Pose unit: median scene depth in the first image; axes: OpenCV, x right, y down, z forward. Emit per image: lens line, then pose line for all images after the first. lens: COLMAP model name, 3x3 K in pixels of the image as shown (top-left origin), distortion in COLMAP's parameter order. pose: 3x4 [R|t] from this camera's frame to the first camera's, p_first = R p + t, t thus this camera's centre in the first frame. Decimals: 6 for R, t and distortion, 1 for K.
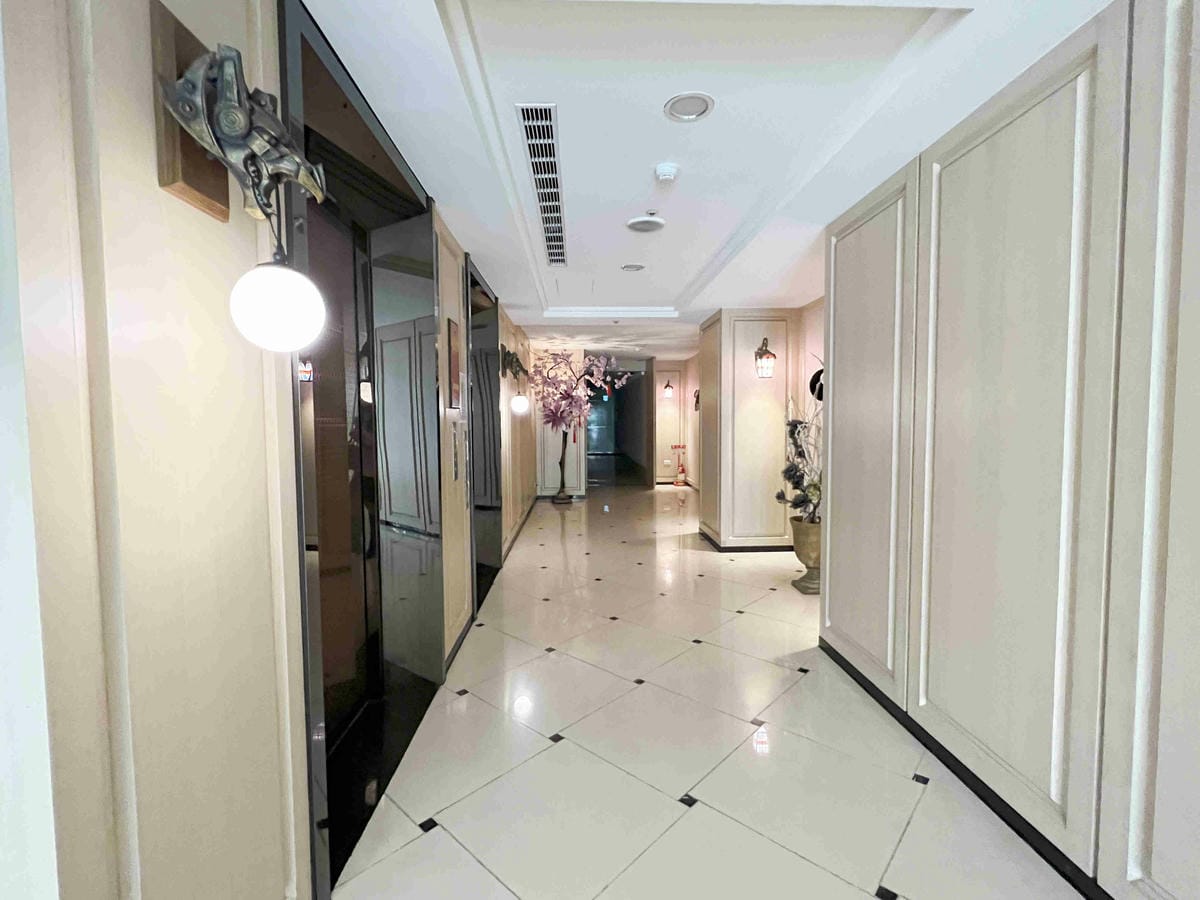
lens RADIAL K [[531.9, 0, 599.6], [0, 531.9, 449.9], [0, 0, 1]] dist [-0.000910, -0.000924]
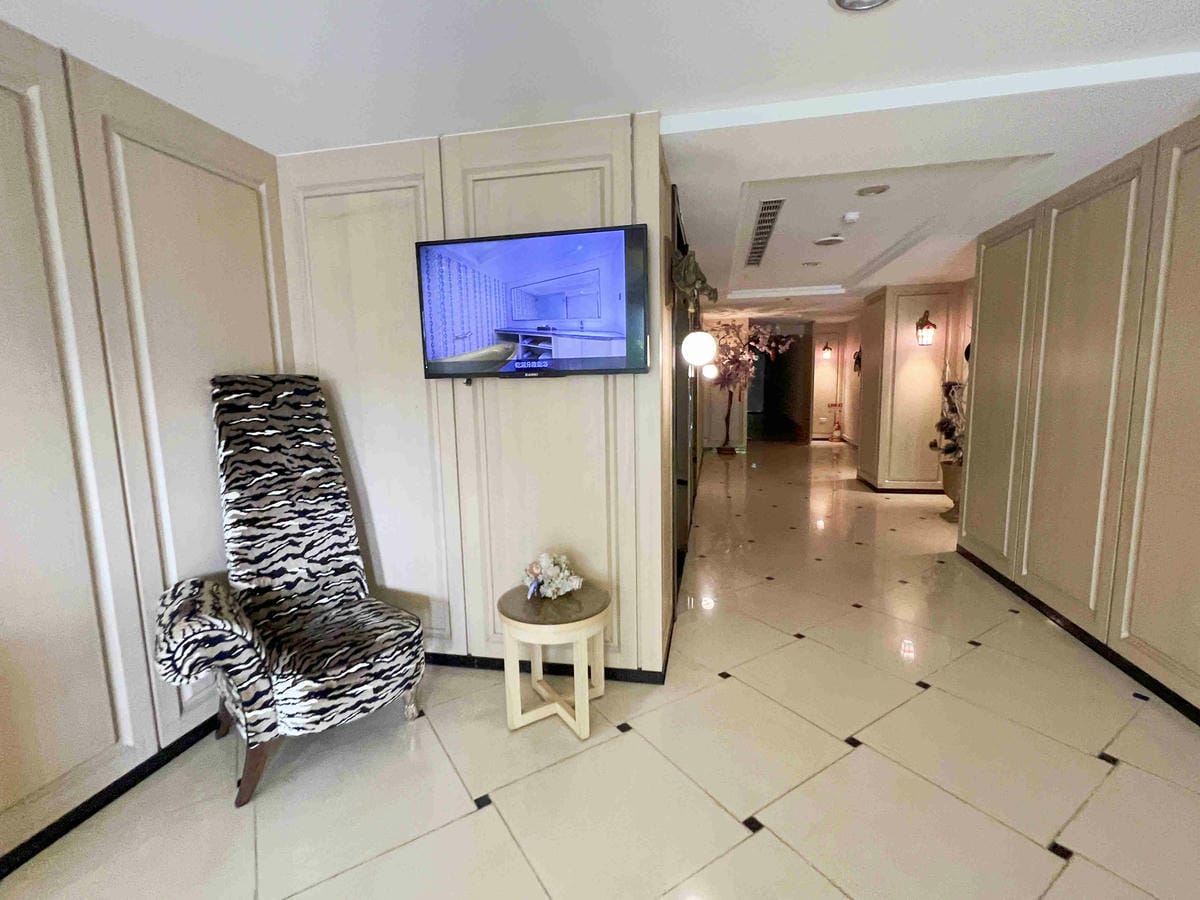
lens RADIAL K [[531.9, 0, 602.8], [0, 531.9, 448.7], [0, 0, 1]] dist [-0.000910, -0.000924]
pose [[0.969237, 0.019957, -0.245319, -0.055911], [-0.001713, 0.997230, 0.074357, 0.003592], [0.246124, -0.071650, 0.966586, -0.213650]]
